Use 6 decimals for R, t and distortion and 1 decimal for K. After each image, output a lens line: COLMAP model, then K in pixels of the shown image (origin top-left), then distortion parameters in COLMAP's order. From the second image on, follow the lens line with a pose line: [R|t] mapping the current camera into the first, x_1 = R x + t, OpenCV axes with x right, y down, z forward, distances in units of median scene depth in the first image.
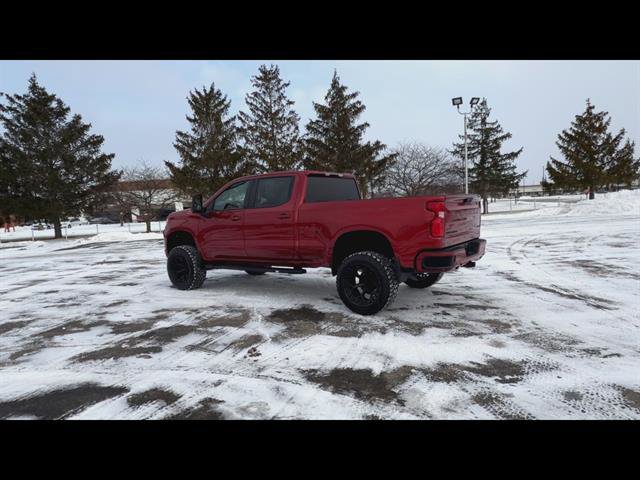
lens RADIAL K [[407.4, 0, 334.5], [0, 407.4, 252.1], [0, 0, 1]] dist [-0.001744, -0.001204]
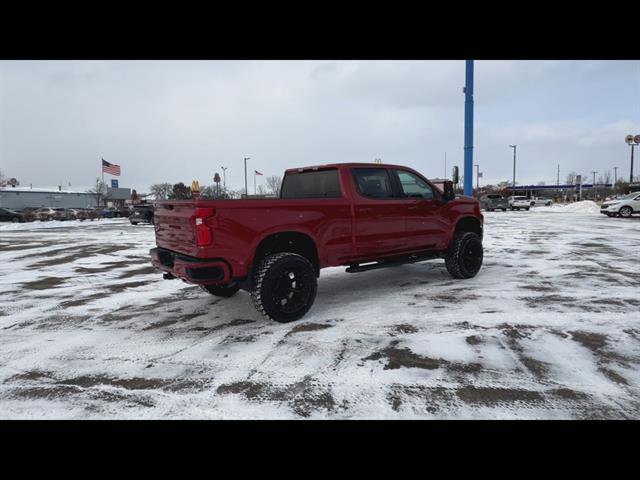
lens RADIAL K [[400.1, 0, 320.0], [0, 400.1, 240.0], [0, 0, 1]] dist [-0.001009, 0.000462]
pose [[-0.300406, 0.151465, -0.941709, 1.082350], [-0.071082, 0.981010, 0.180461, -0.242150], [0.951159, 0.121150, -0.283935, 1.590050]]
